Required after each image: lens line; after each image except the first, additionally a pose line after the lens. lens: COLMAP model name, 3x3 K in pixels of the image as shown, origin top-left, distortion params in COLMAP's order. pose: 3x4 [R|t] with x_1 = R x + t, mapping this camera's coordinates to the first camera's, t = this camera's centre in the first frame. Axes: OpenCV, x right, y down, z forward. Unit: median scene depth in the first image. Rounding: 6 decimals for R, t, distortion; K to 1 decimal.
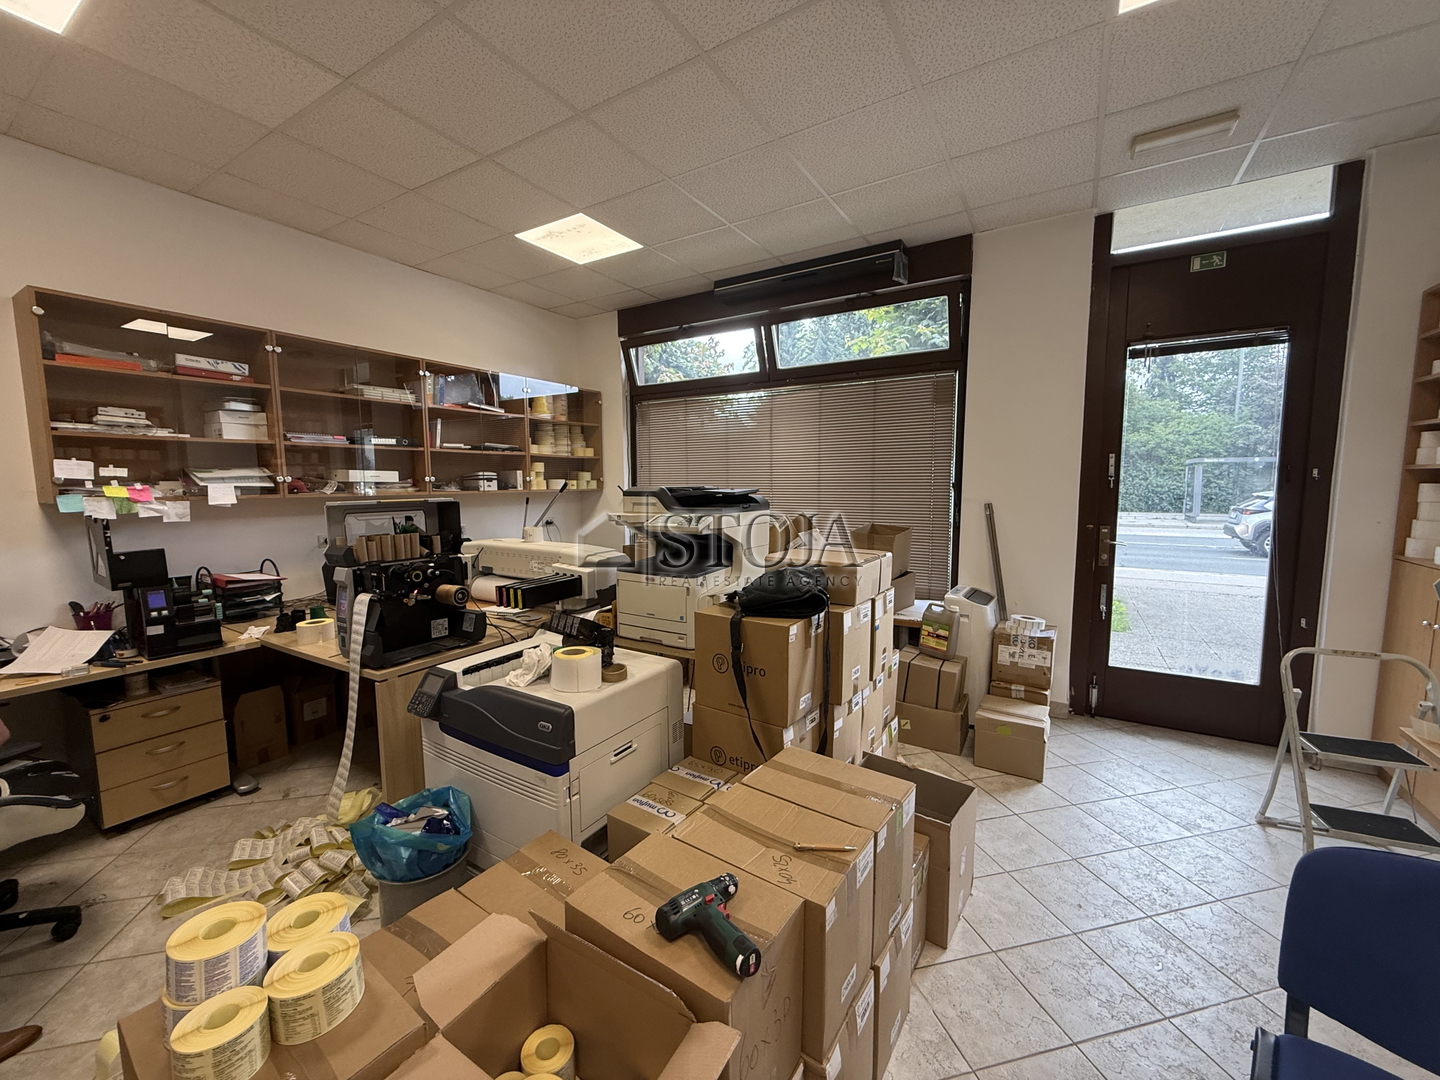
lens RADIAL K [[574.3, 0, 711.6], [0, 574.3, 539.0], [0, 0, 1]] dist [0.002513, -0.000576]
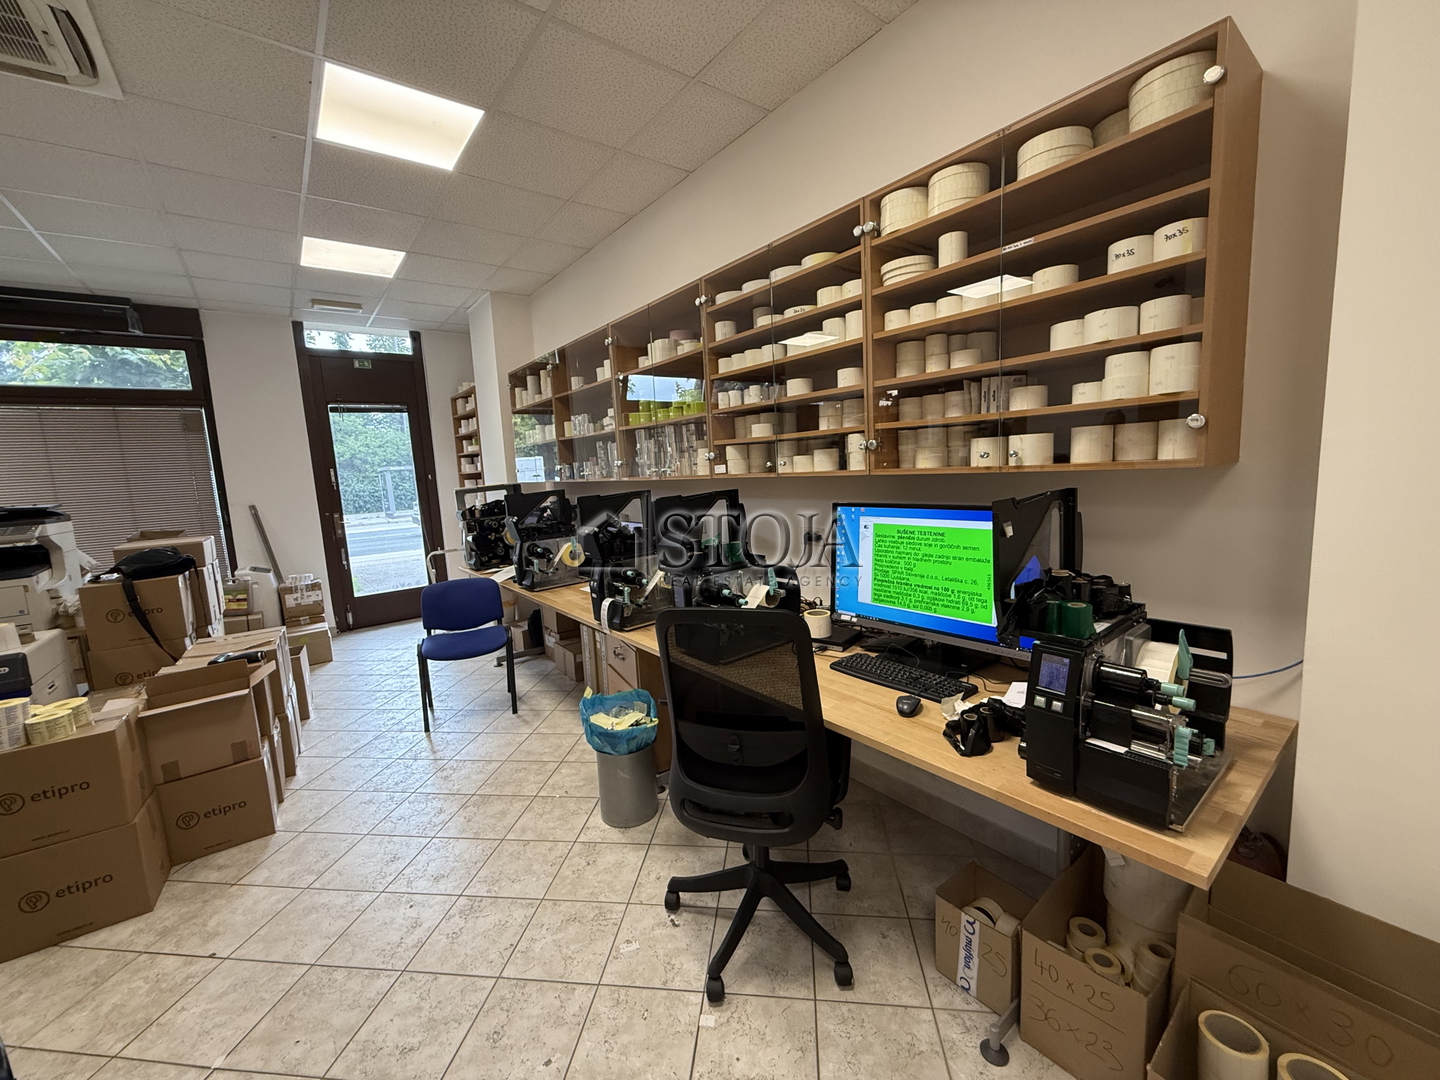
lens RADIAL K [[574.3, 0, 714.2], [0, 574.3, 538.4], [0, 0, 1]] dist [0.002513, -0.000576]
pose [[0.352425, -0.129750, 0.926802, -0.580475], [0.144003, 0.986066, 0.083288, 0.085005], [-0.924694, 0.104110, 0.366199, -0.737522]]
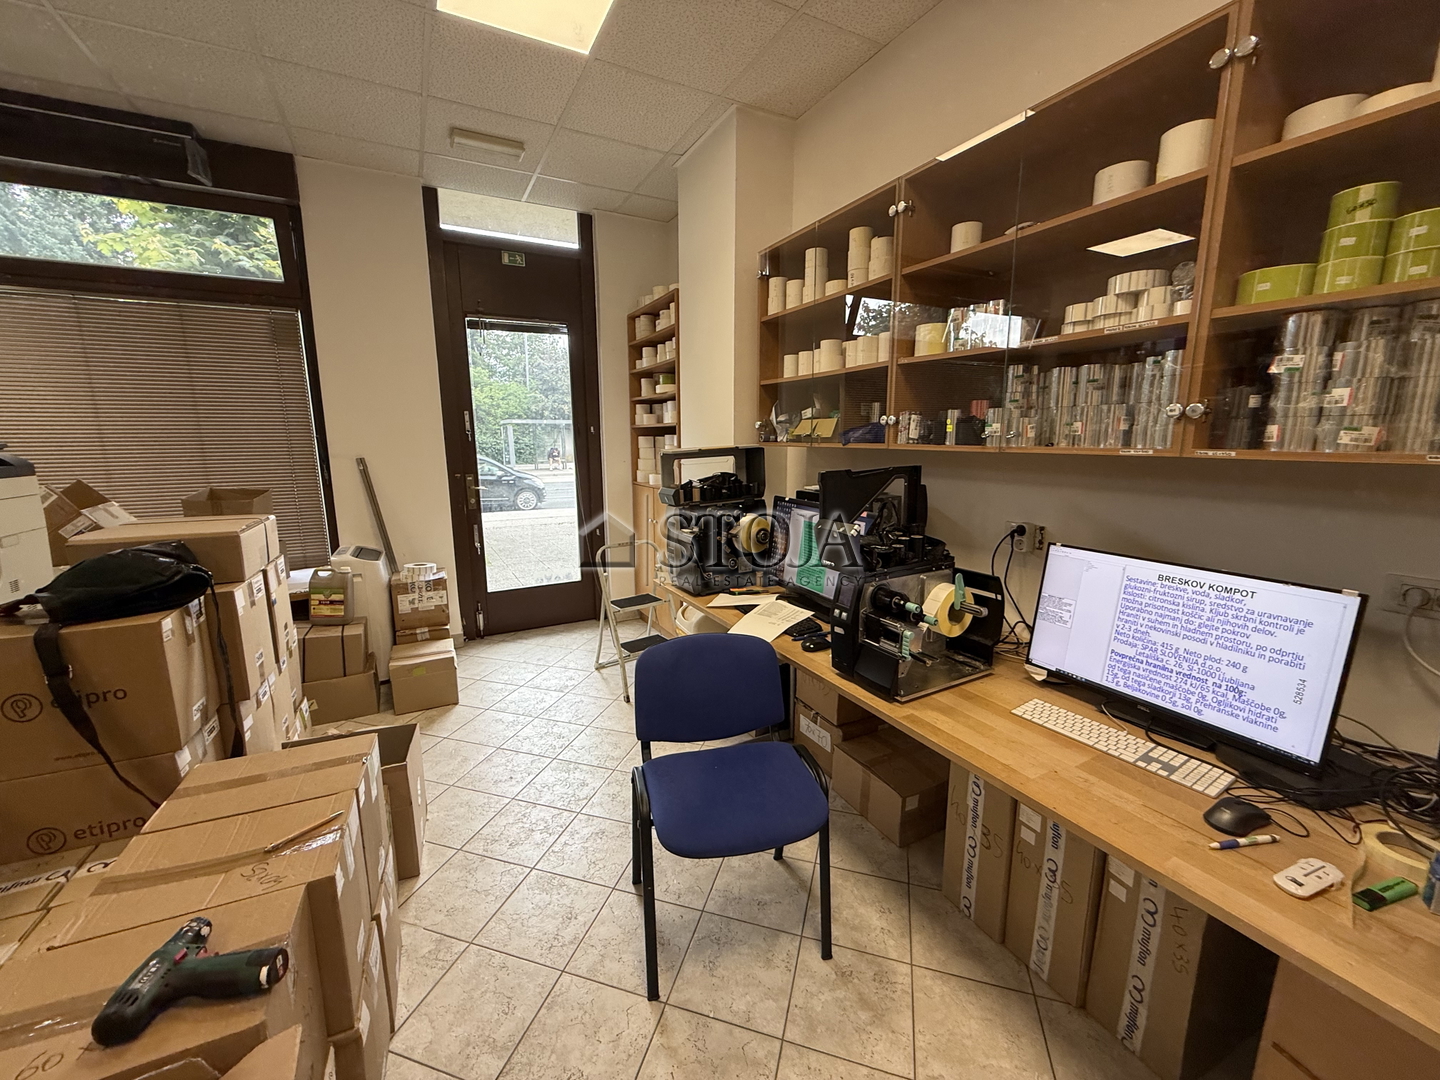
lens RADIAL K [[574.3, 0, 715.2], [0, 574.3, 538.7], [0, 0, 1]] dist [0.002513, -0.000576]
pose [[0.504959, -0.149219, 0.850147, -0.083358], [0.088306, 0.988706, 0.121088, 0.011281], [-0.858614, 0.013928, 0.512433, -0.015870]]
